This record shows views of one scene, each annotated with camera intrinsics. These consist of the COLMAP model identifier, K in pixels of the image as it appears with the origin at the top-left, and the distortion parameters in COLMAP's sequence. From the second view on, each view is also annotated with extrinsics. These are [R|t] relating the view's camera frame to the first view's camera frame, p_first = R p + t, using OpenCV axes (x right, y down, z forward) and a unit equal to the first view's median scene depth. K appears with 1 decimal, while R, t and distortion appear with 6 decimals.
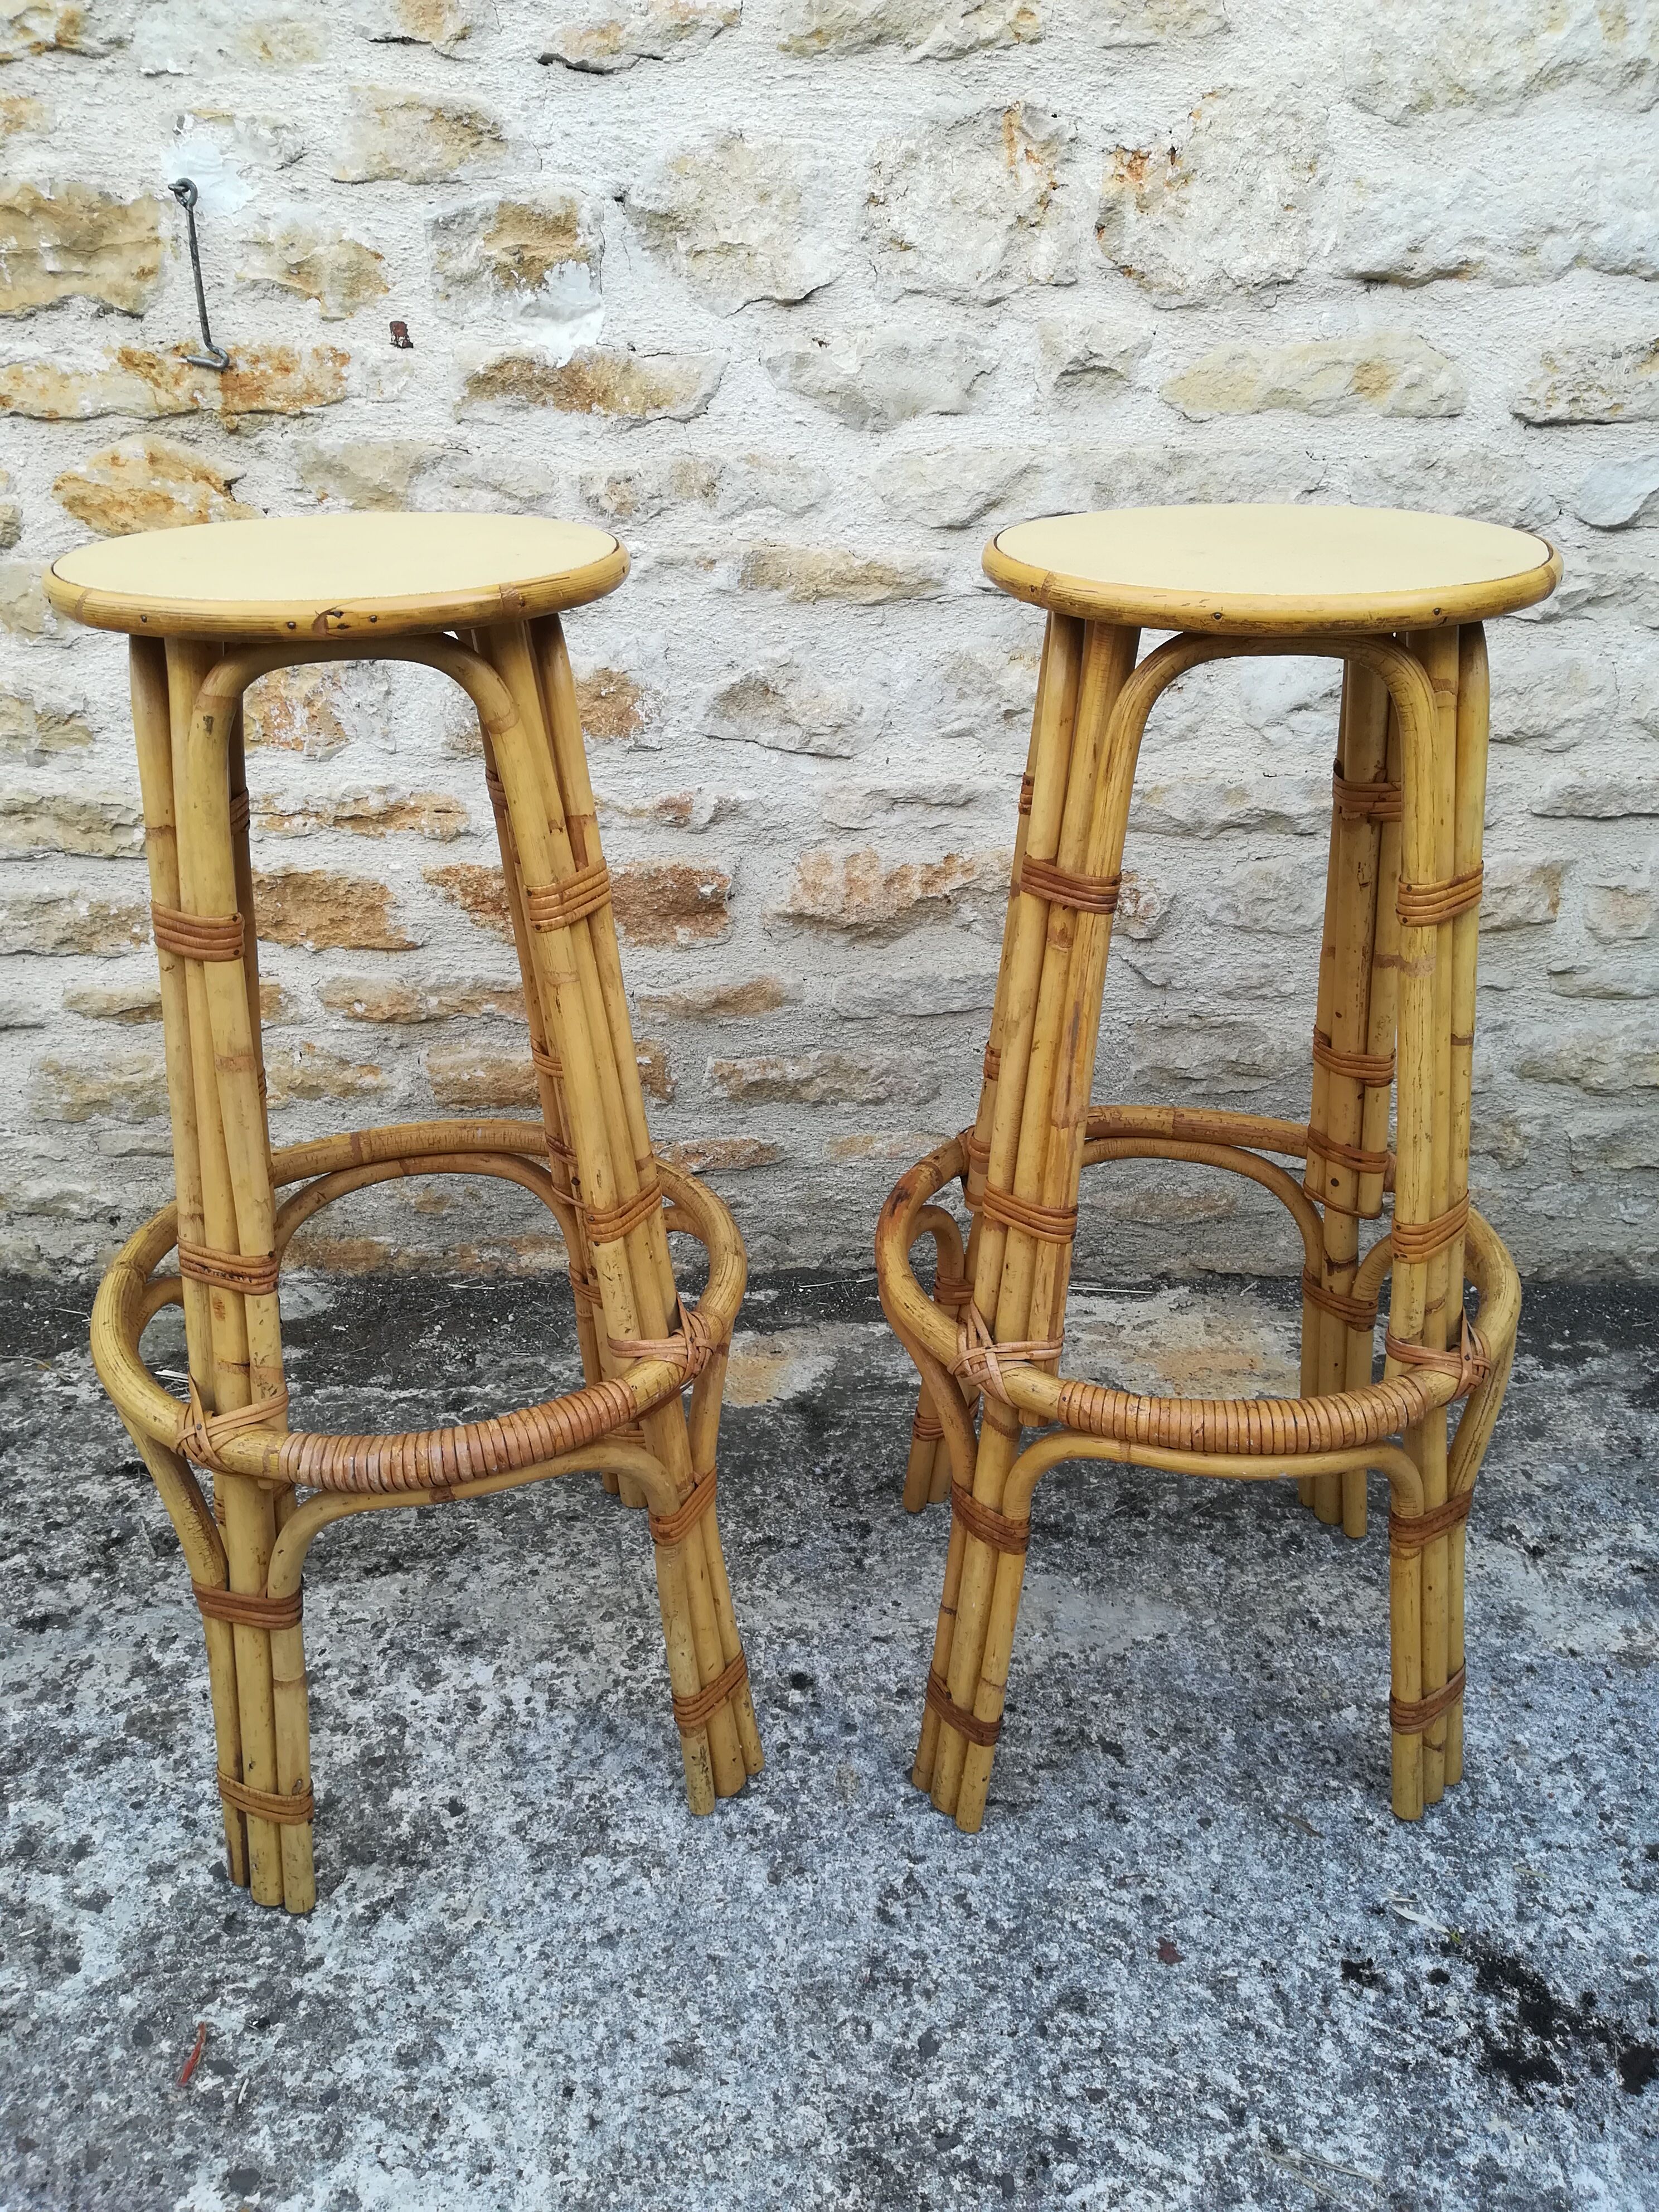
lens RADIAL K [[1736.0, 0, 809.6], [0, 1736.0, 1099.6], [0, 0, 1]] dist [0.044685, -0.068926]
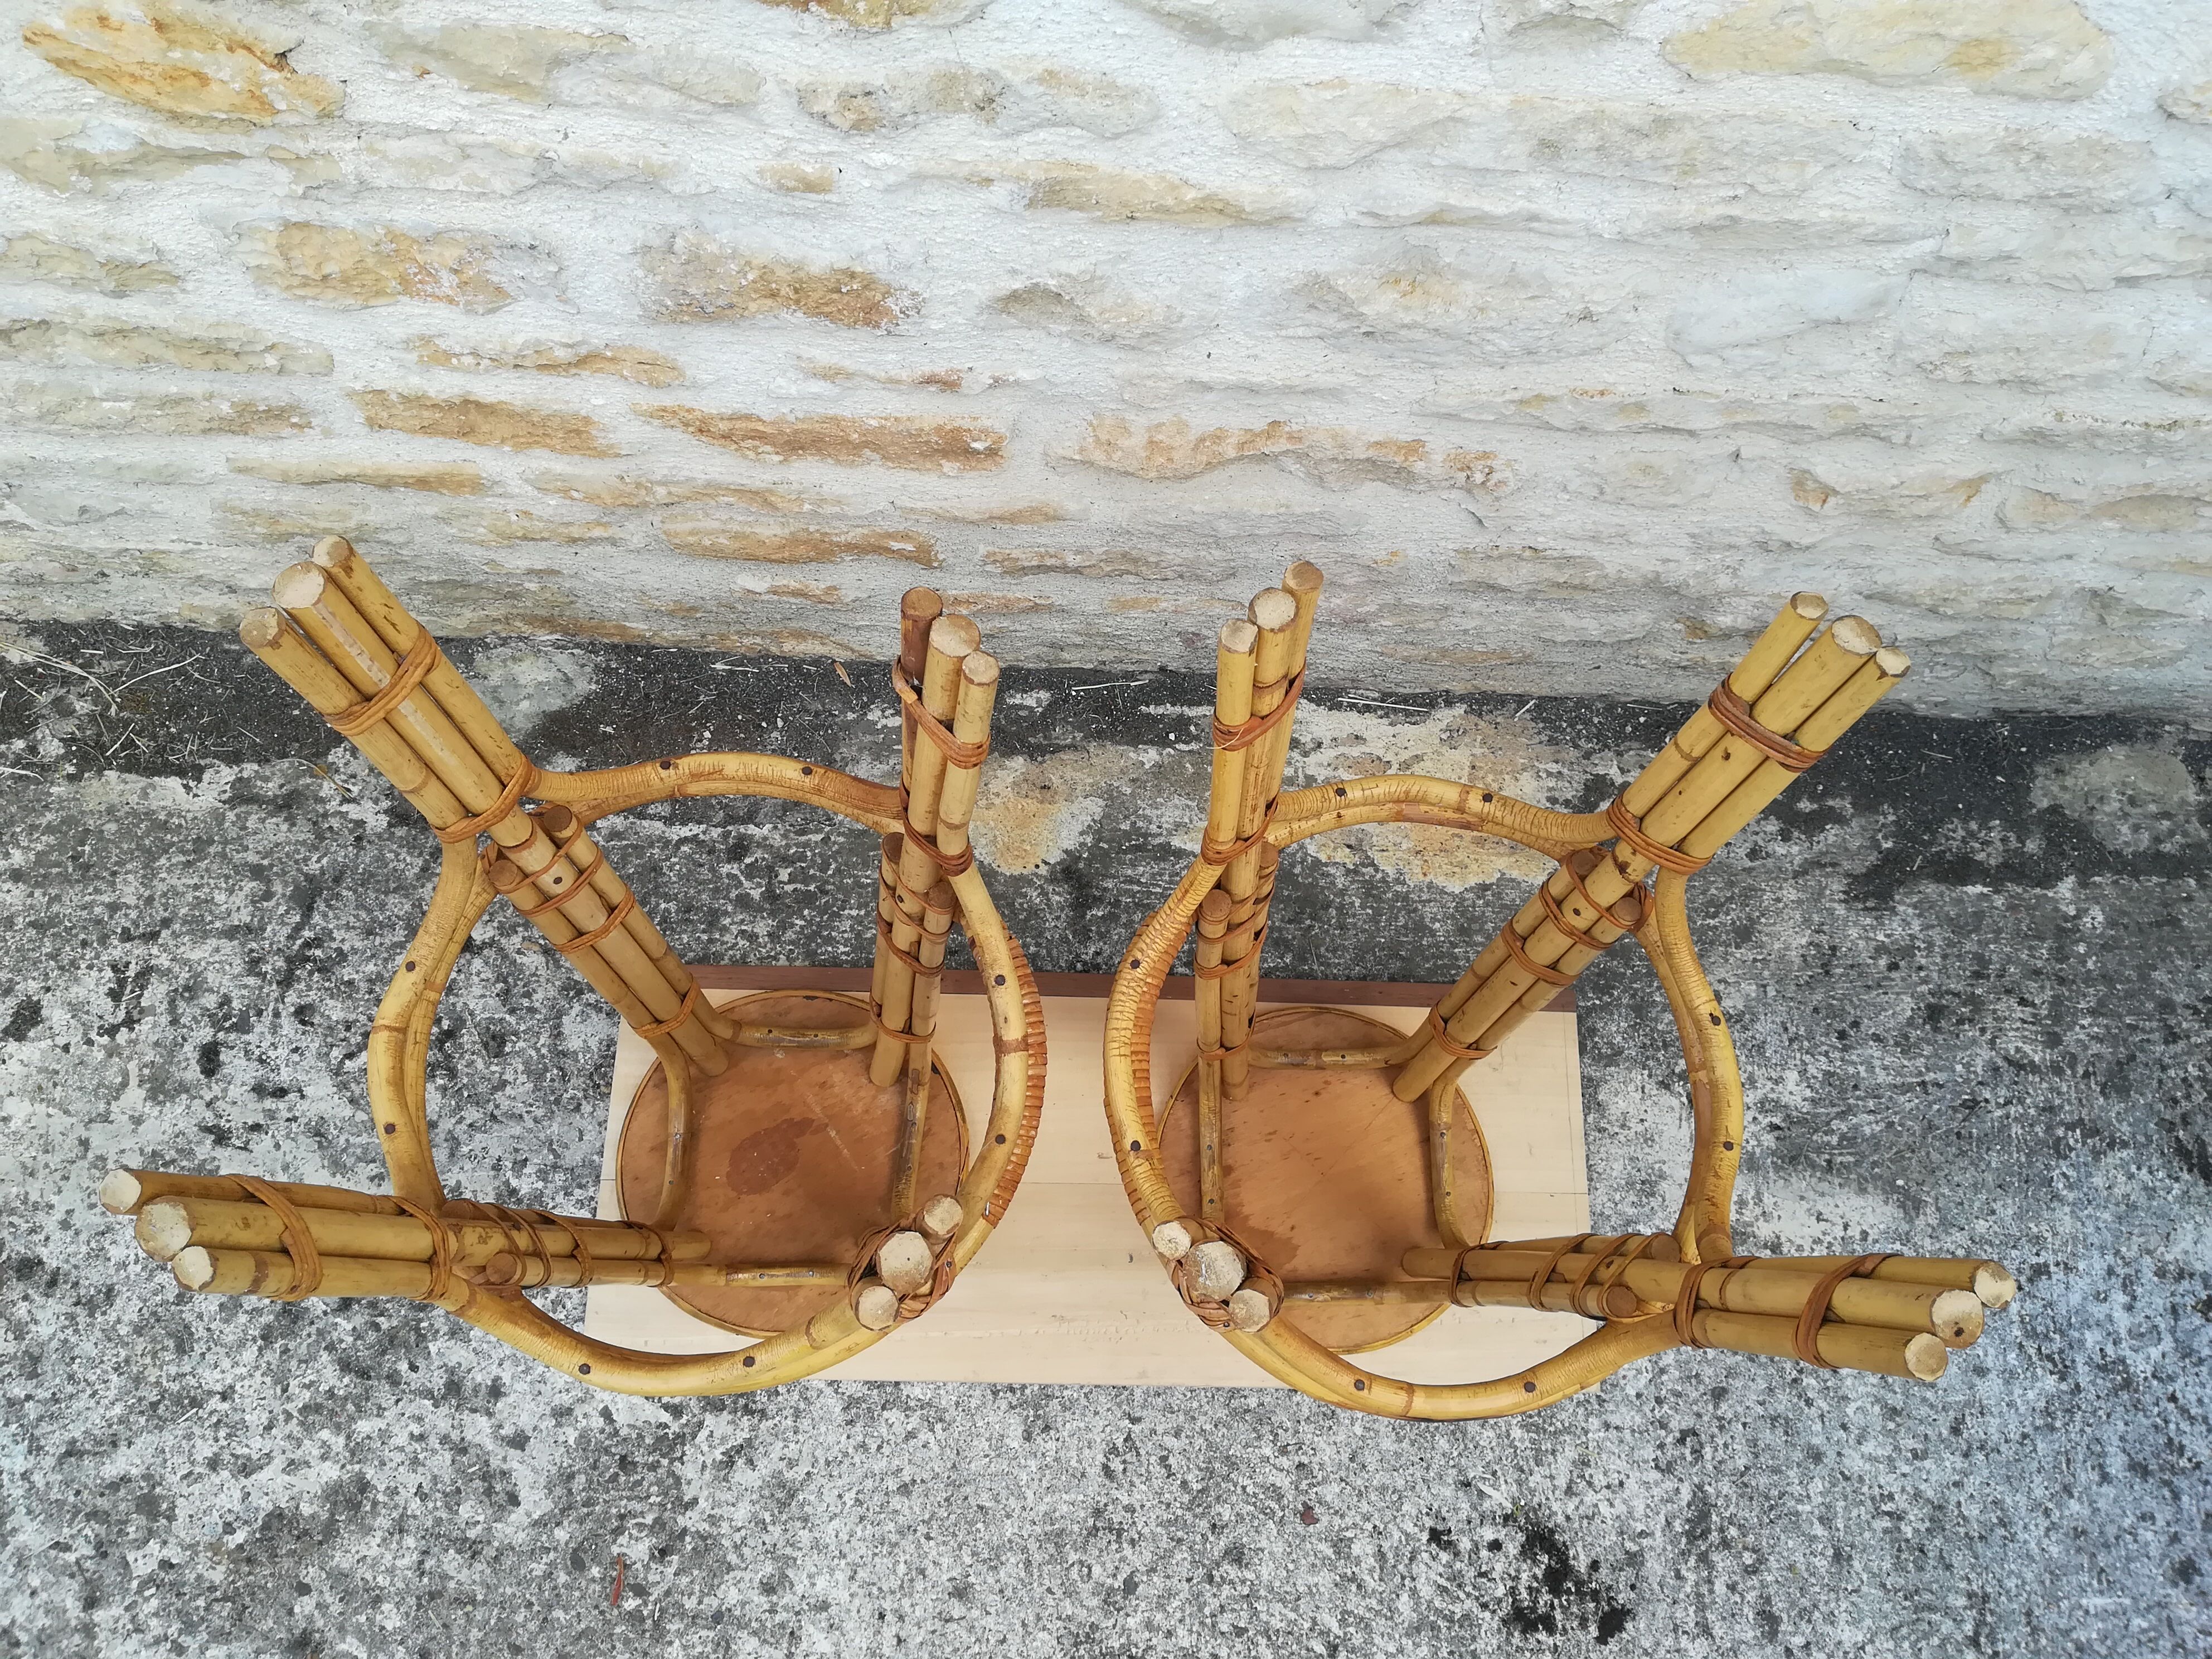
lens RADIAL K [[1732.7, 0, 1107.0], [0, 1732.7, 858.6], [0, 0, 1]] dist [0.048215, -0.070310]
pose [[0.998343, 0.044669, 0.036265, -0.027184], [-0.057138, 0.695554, 0.716198, -0.817932], [0.006768, -0.717084, 0.696954, 0.385900]]
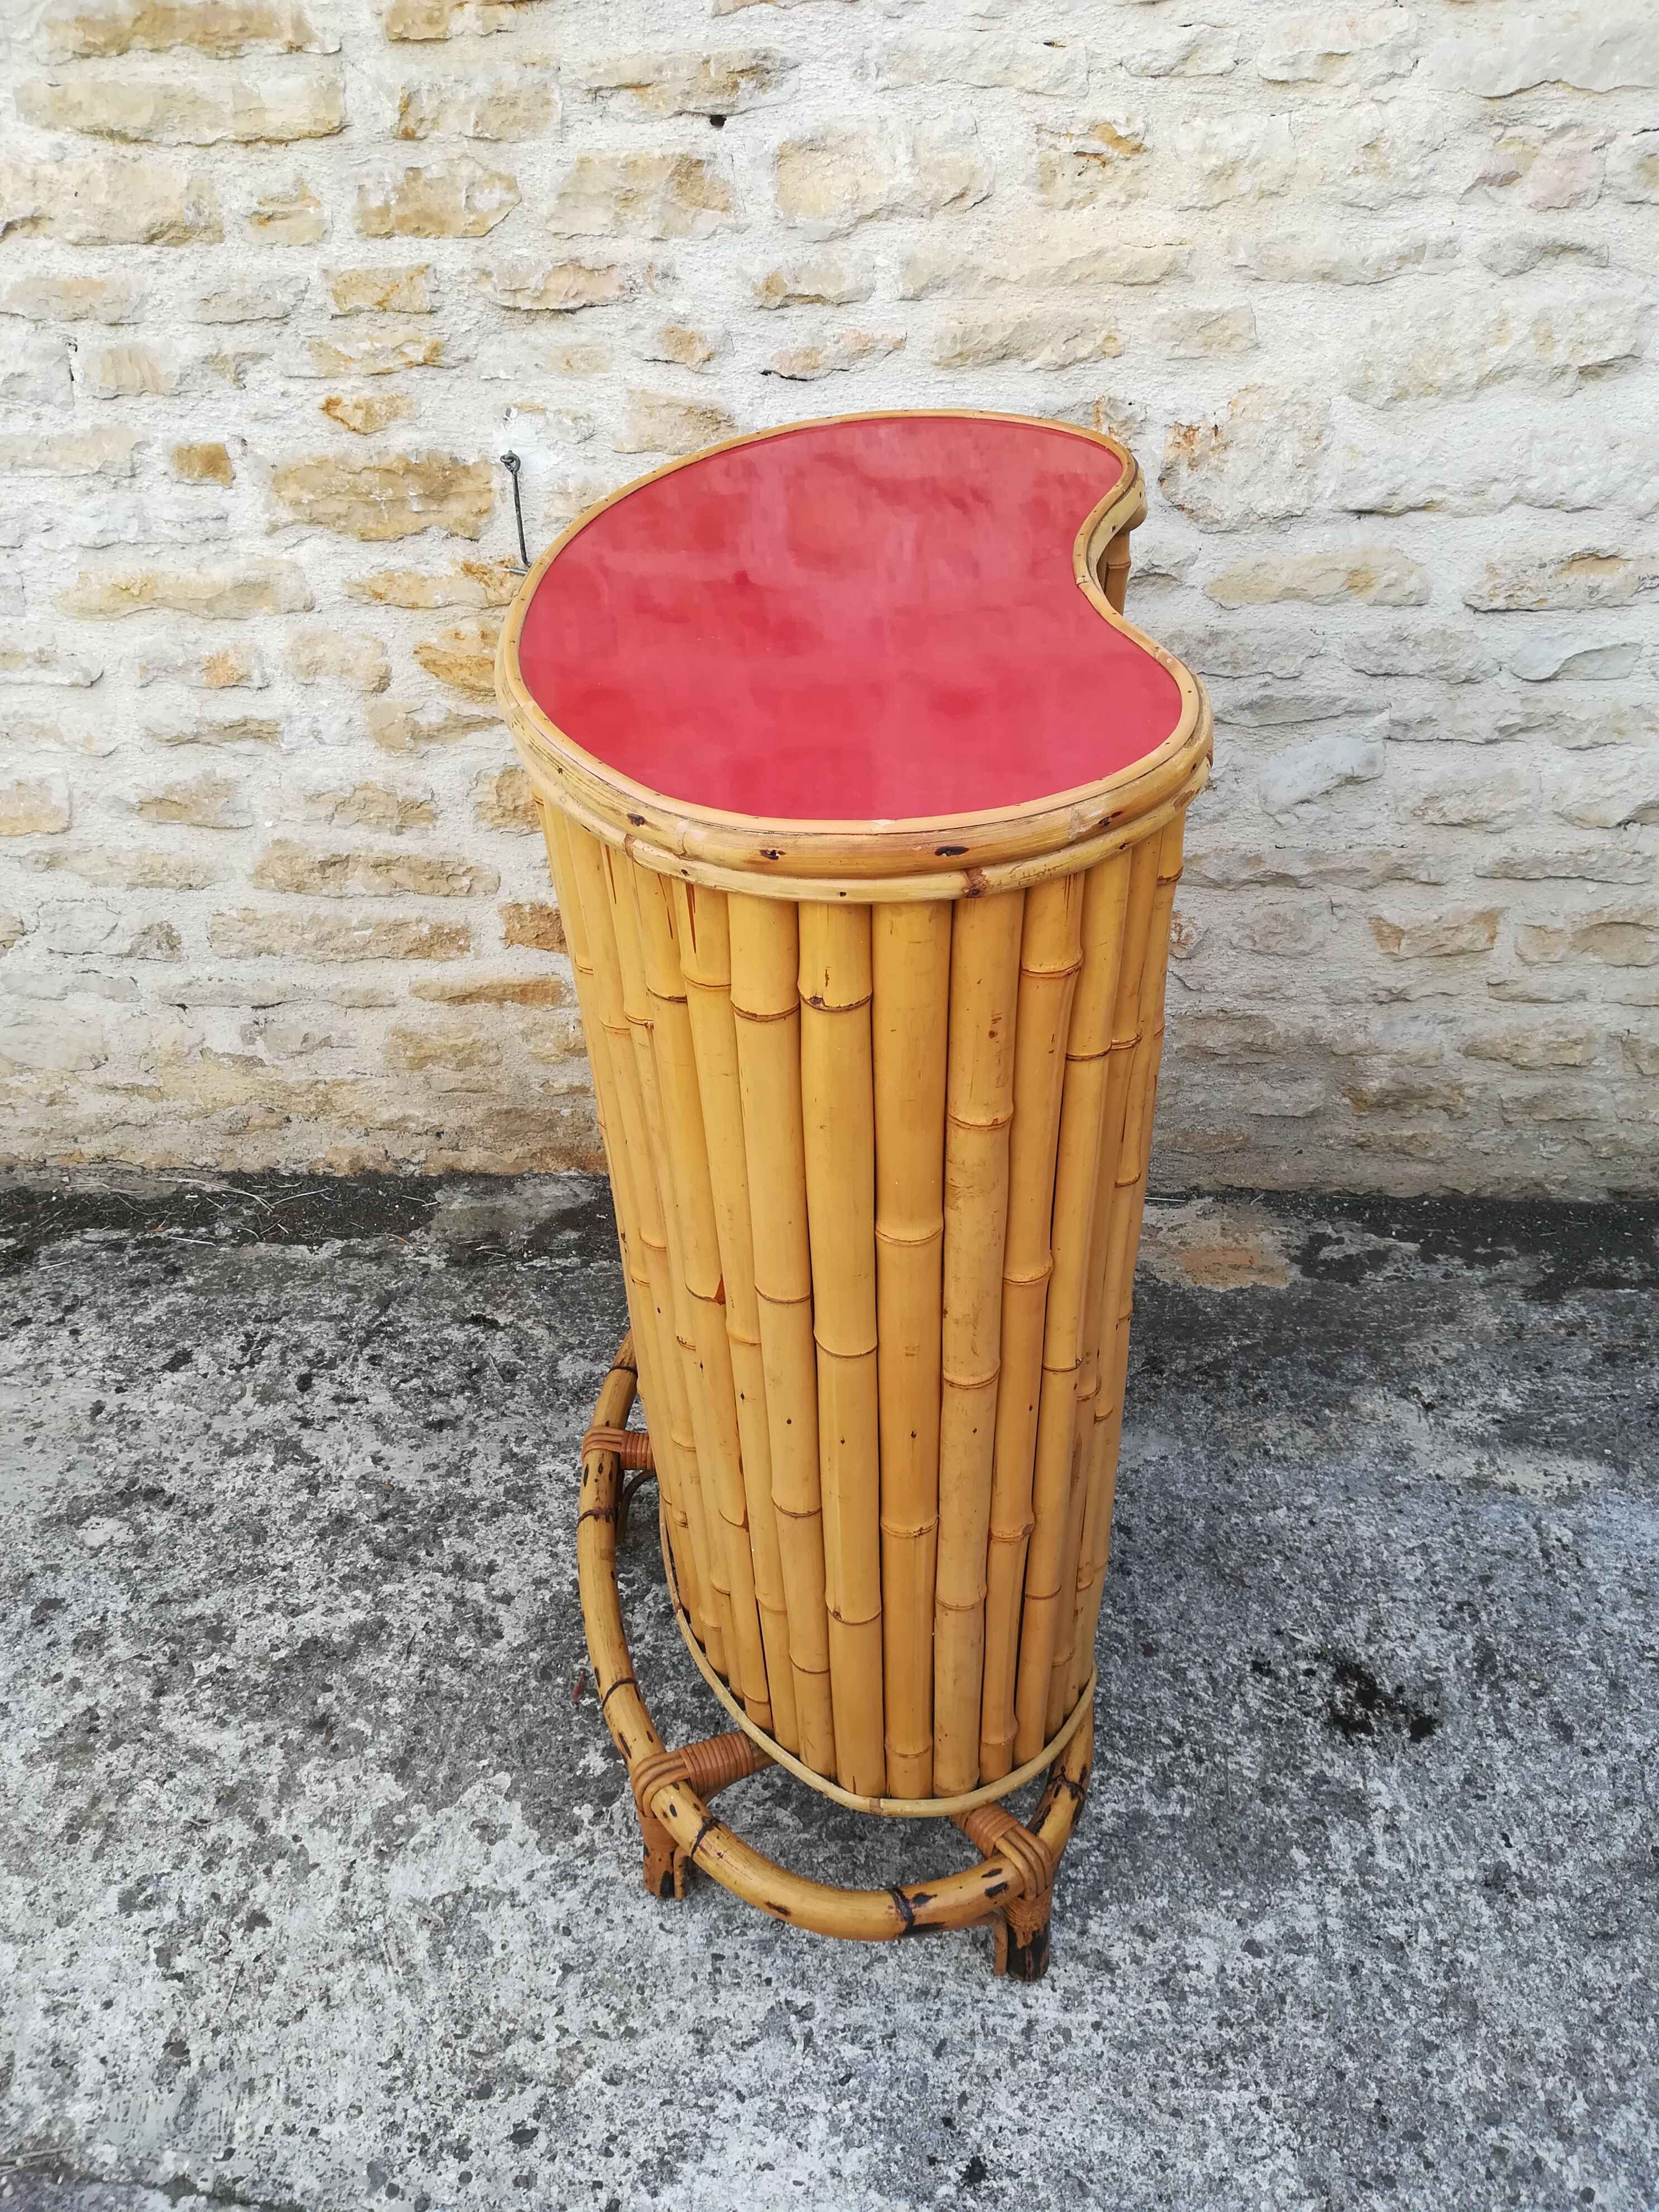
lens RADIAL K [[1736.0, 0, 809.6], [0, 1736.0, 1099.6], [0, 0, 1]] dist [0.044685, -0.068926]
pose [[0.997706, 0.017731, -0.065333, -0.015536], [-0.007656, 0.988452, 0.151344, -0.267121], [0.067262, -0.150496, 0.986320, -0.552092]]
